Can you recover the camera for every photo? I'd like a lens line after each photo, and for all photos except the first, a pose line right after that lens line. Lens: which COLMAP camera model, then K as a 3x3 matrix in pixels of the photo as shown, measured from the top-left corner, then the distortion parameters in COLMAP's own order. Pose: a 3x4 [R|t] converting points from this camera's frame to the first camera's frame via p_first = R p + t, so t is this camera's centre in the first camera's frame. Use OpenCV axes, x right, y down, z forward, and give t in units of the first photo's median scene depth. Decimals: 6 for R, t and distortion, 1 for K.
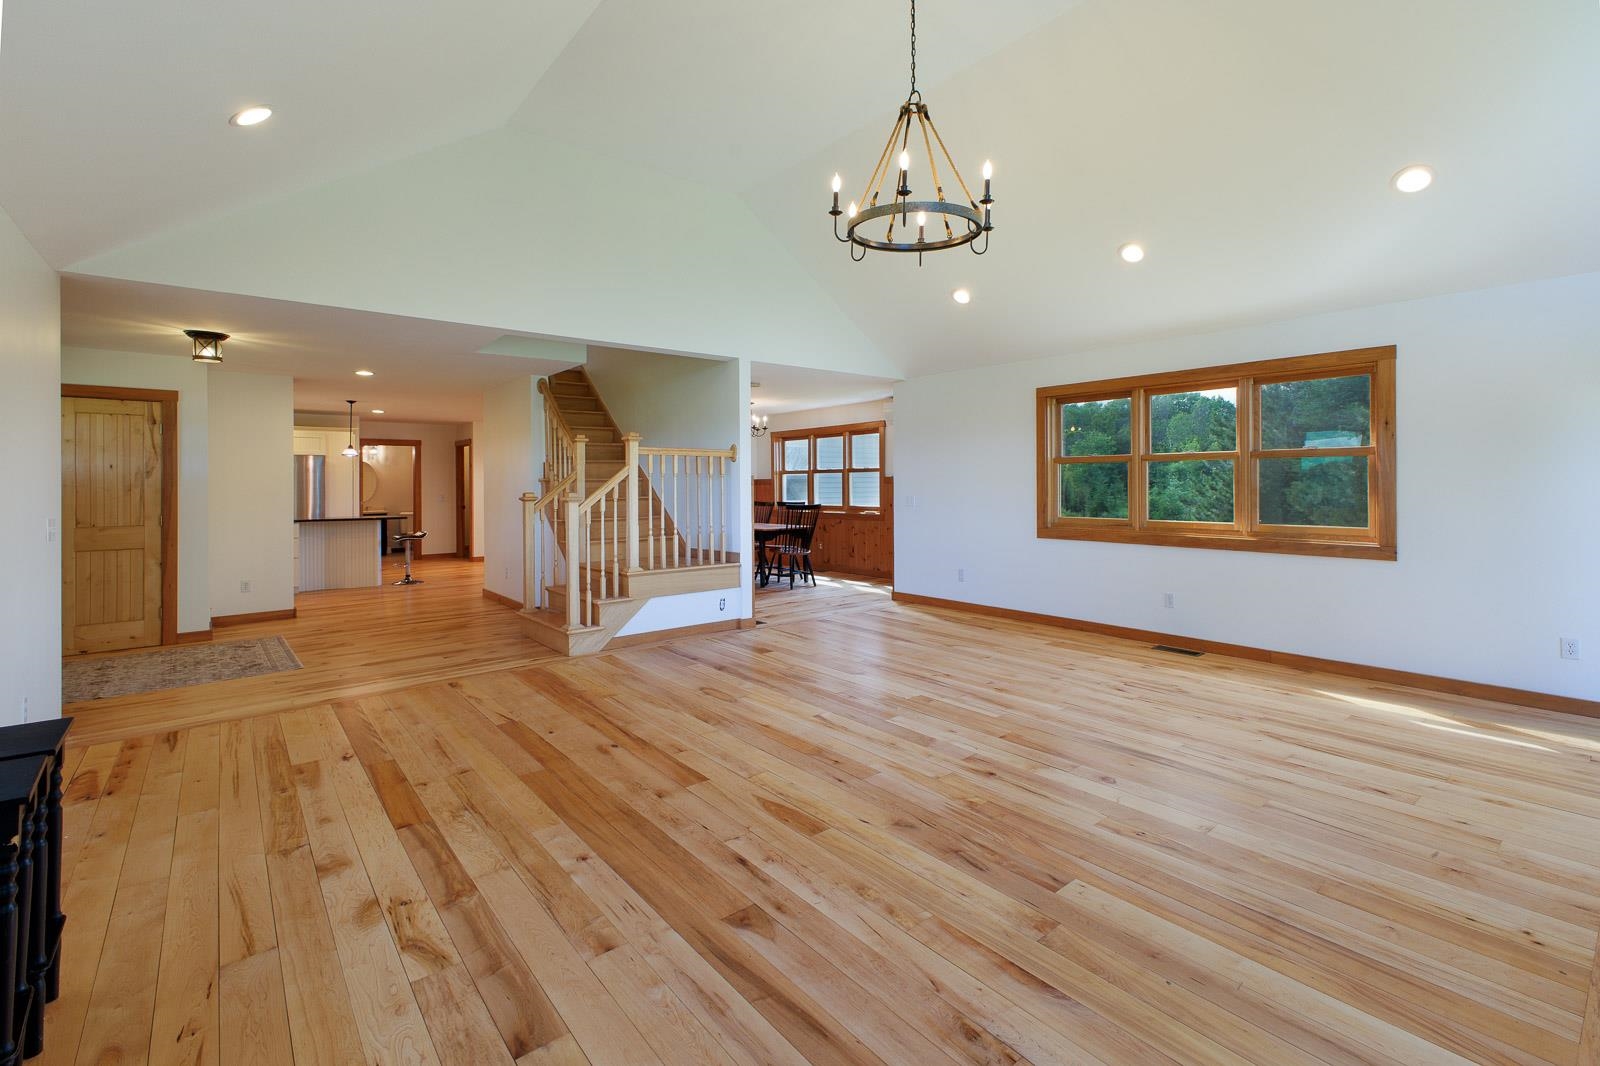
lens RADIAL K [[708.0, 0, 818.3], [0, 708.0, 482.3], [0, 0, 1]] dist [0.009620, -0.002588]
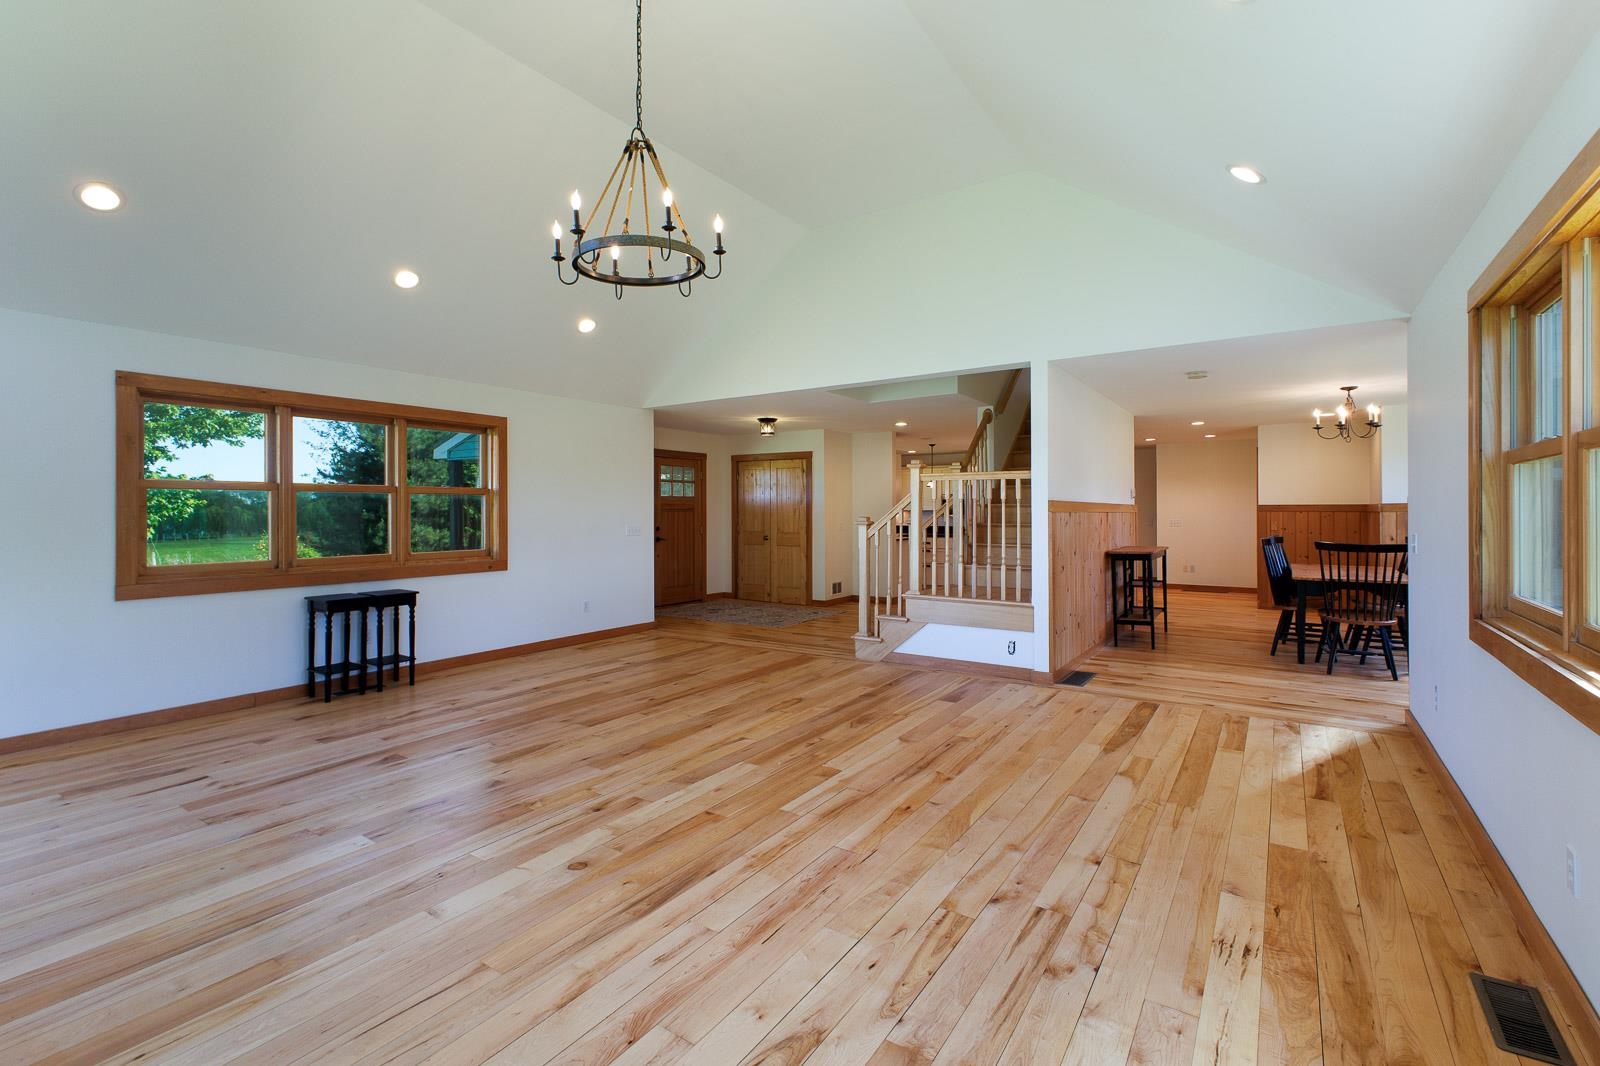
lens RADIAL K [[708.0, 0, 804.0], [0, 708.0, 533.4], [0, 0, 1]] dist [0.009620, -0.002588]
pose [[0.283112, 0.037059, -0.958371, 1.055280], [0.001939, 0.999229, 0.039211, -0.007902], [0.959085, -0.012960, 0.282822, 0.843685]]
